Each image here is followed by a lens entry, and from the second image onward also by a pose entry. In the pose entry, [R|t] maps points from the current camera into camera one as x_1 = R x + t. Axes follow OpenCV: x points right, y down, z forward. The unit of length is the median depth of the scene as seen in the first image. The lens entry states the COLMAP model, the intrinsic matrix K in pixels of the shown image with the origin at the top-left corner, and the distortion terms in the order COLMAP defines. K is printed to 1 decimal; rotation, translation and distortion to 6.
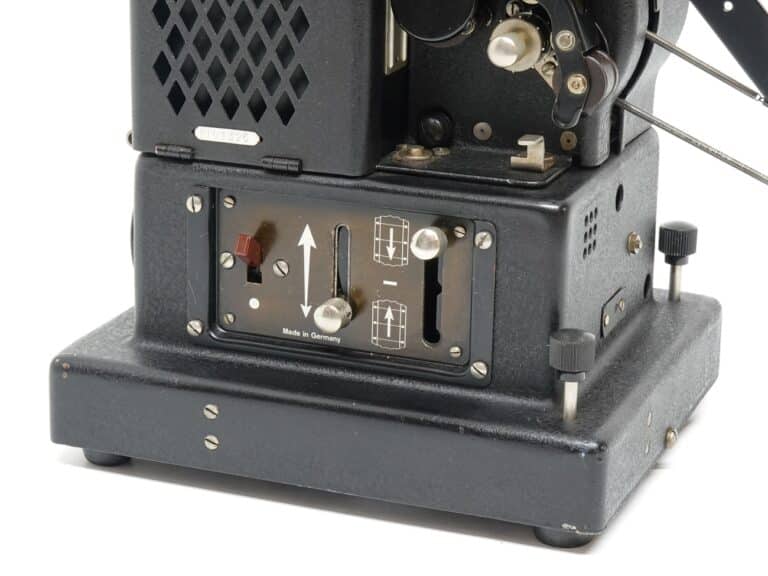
lens RADIAL K [[2174.9, 0, 384.0], [0, 2174.9, 288.0], [0, 0, 1]] dist [-0.063768, -0.963083]
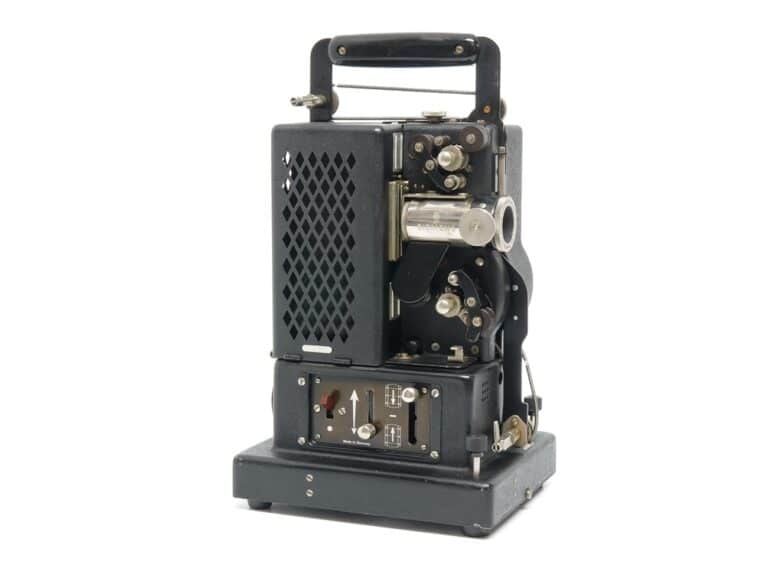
lens RADIAL K [[1301.9, 0, 384.0], [0, 1301.9, 288.0], [0, 0, 1]] dist [0.018352, 0.014755]
pose [[0.999804, -0.011554, -0.016084, 0.016114], [0.008642, 0.985303, -0.170599, 0.092505], [0.017818, 0.170427, 0.985209, -0.289910]]
